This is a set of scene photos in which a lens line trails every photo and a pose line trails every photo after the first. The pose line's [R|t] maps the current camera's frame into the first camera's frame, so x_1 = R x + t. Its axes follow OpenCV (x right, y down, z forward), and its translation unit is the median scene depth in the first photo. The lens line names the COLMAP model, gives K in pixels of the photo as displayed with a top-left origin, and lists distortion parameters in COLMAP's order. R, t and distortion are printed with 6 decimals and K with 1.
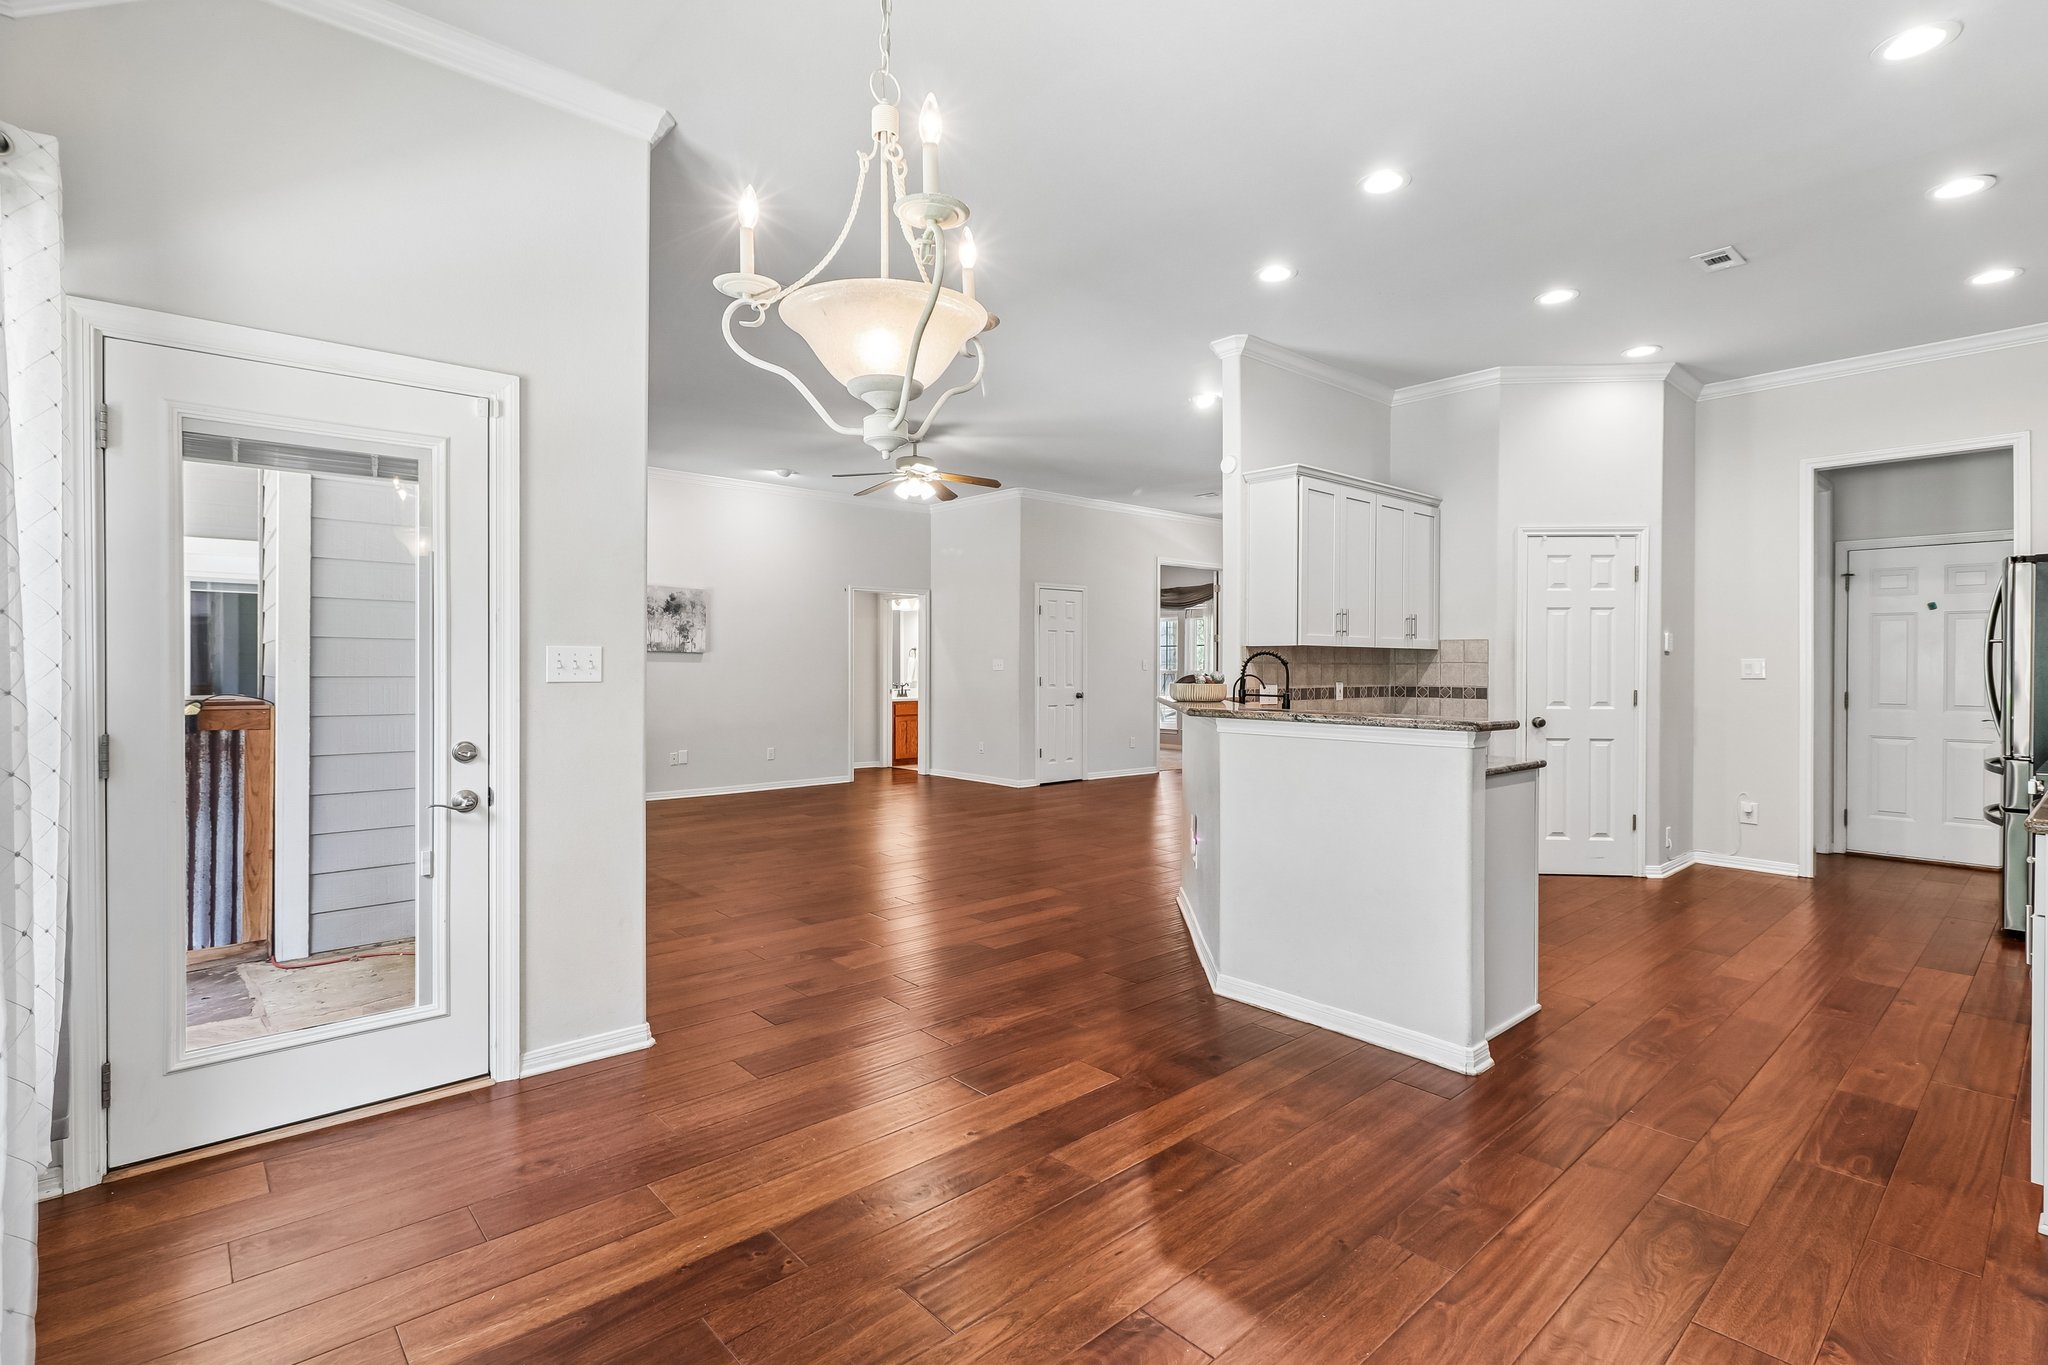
lens RADIAL K [[943.4, 0, 1014.0], [0, 943.4, 664.8], [0, 0, 1]] dist [0.000096, -0.000315]
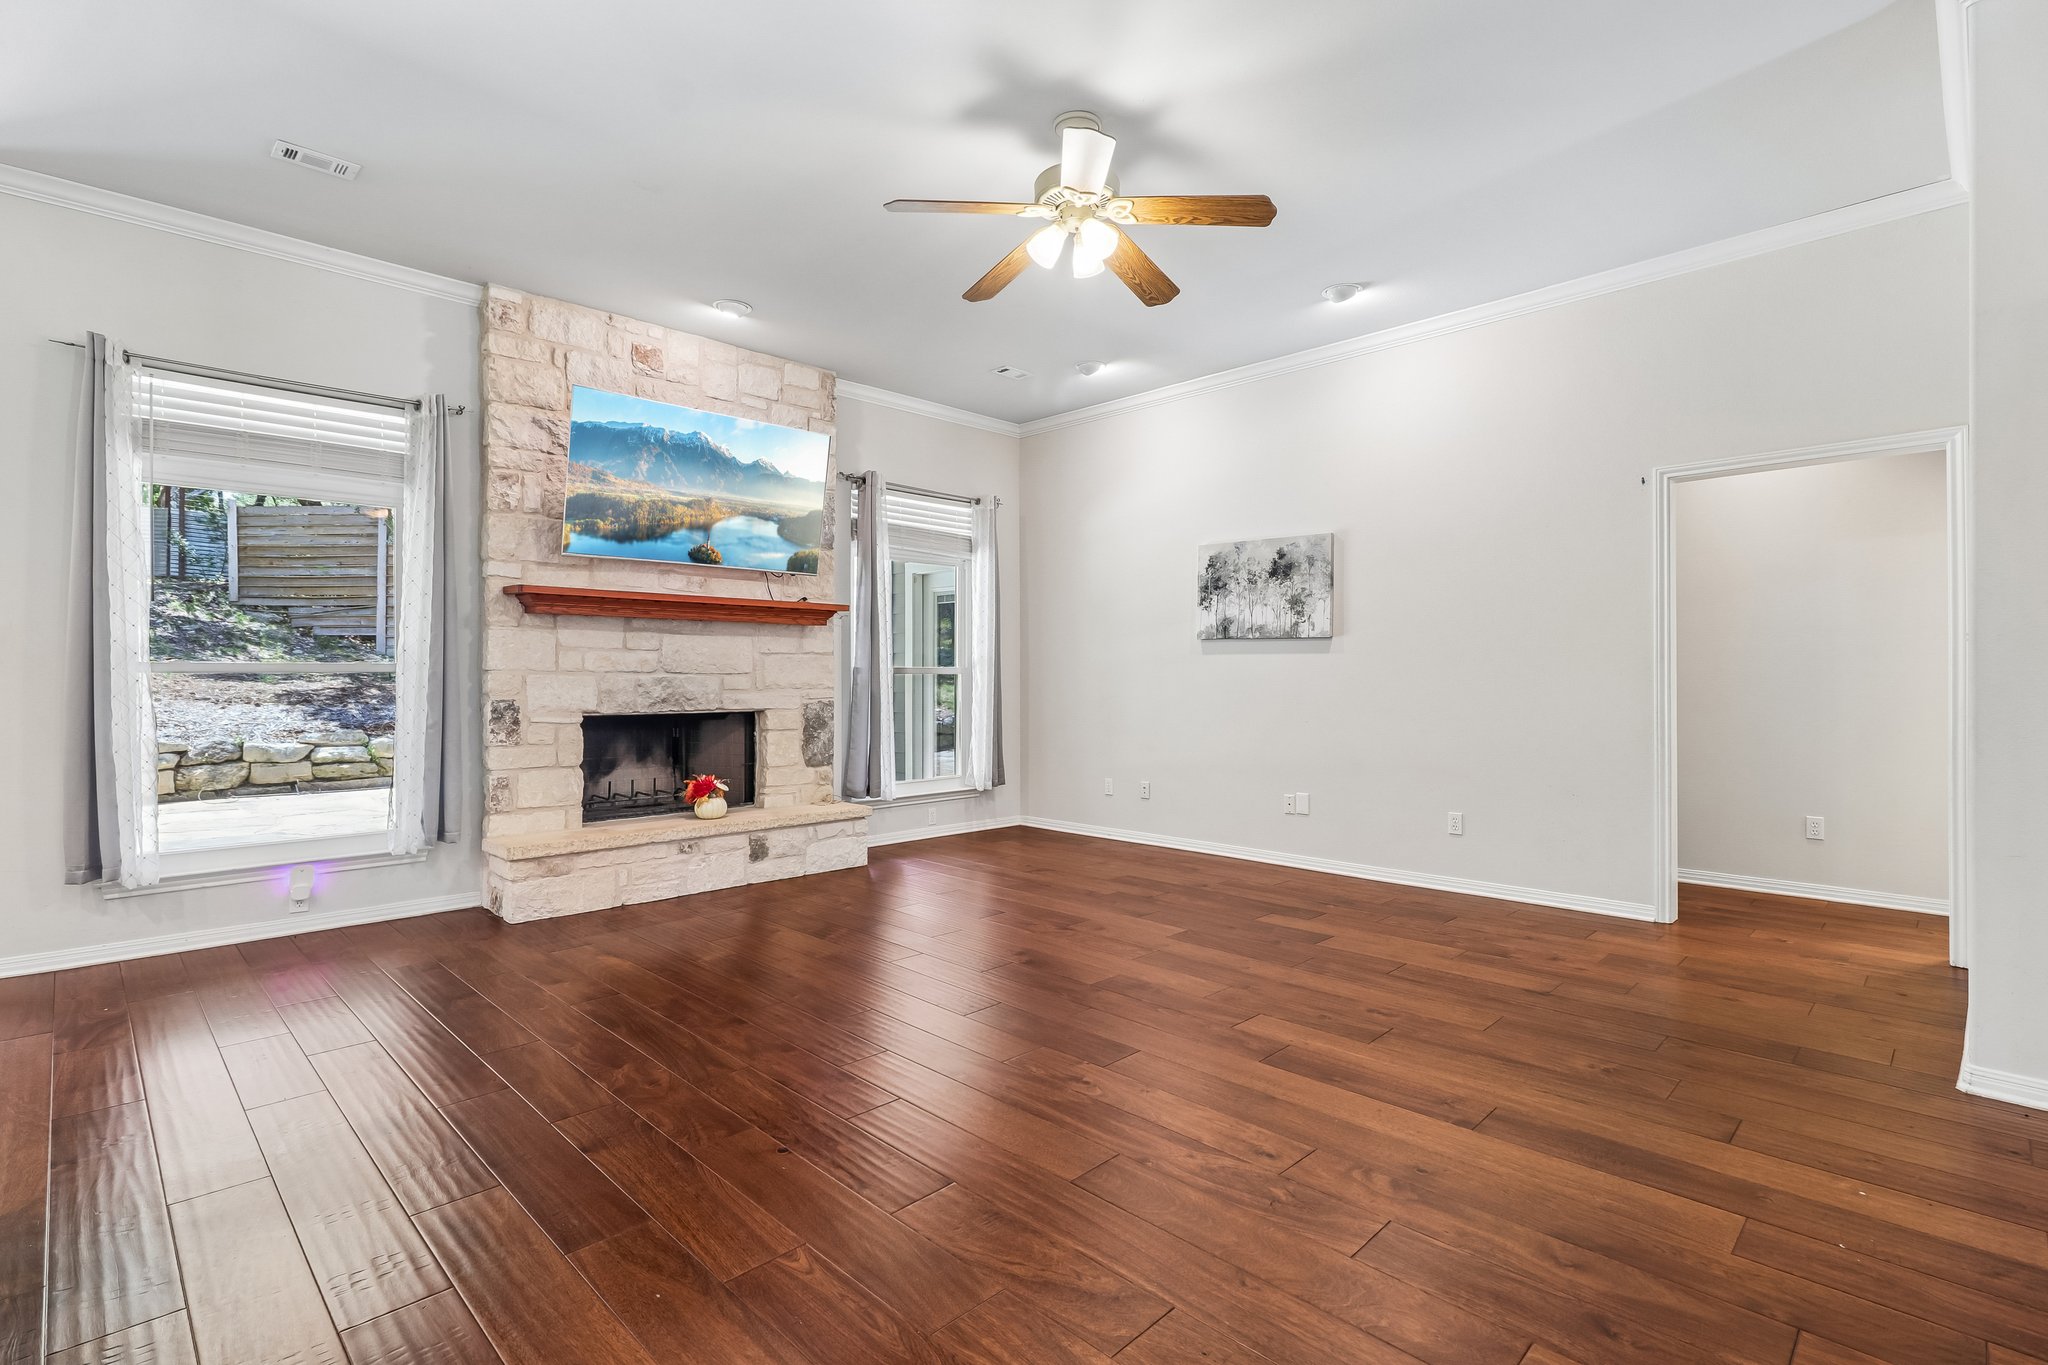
lens RADIAL K [[951.4, 0, 1018.6], [0, 951.4, 673.3], [0, 0, 1]] dist [0.001494, -0.000802]
pose [[0.076496, -0.007717, -0.997040, 0.435564], [0.001022, 0.999970, -0.007662, 0.024439], [0.997069, -0.000433, 0.076501, 1.216696]]
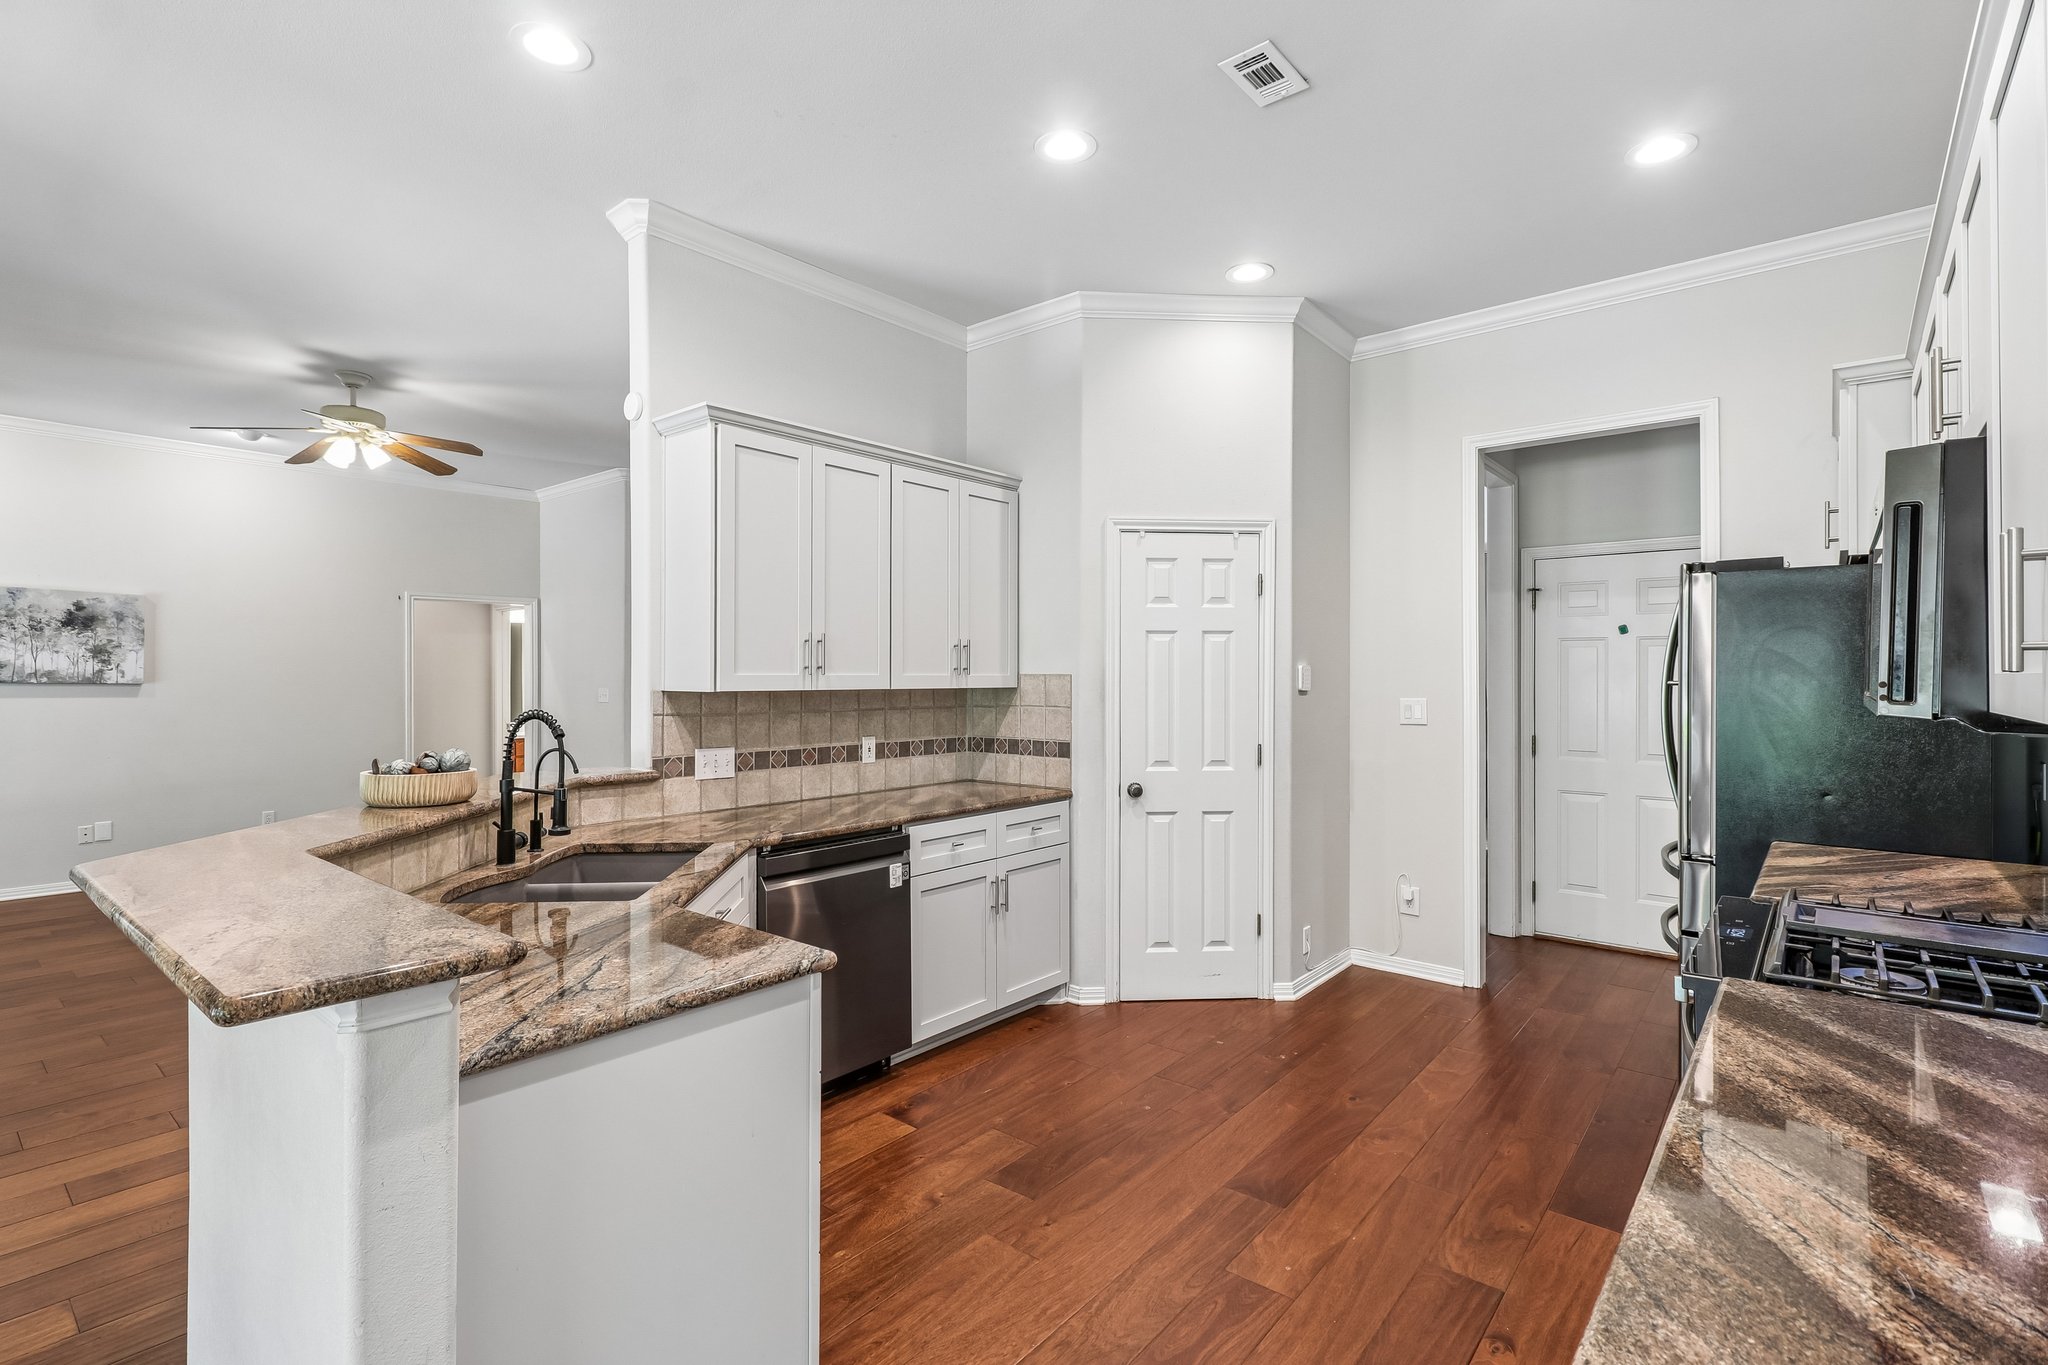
lens RADIAL K [[951.4, 0, 1018.6], [0, 951.4, 673.3], [0, 0, 1]] dist [0.001494, -0.000802]
pose [[0.986739, -0.004249, 0.162261, 0.340623], [0.004606, 0.999988, -0.001824, -0.026318], [-0.162252, 0.002547, 0.986746, 0.290010]]
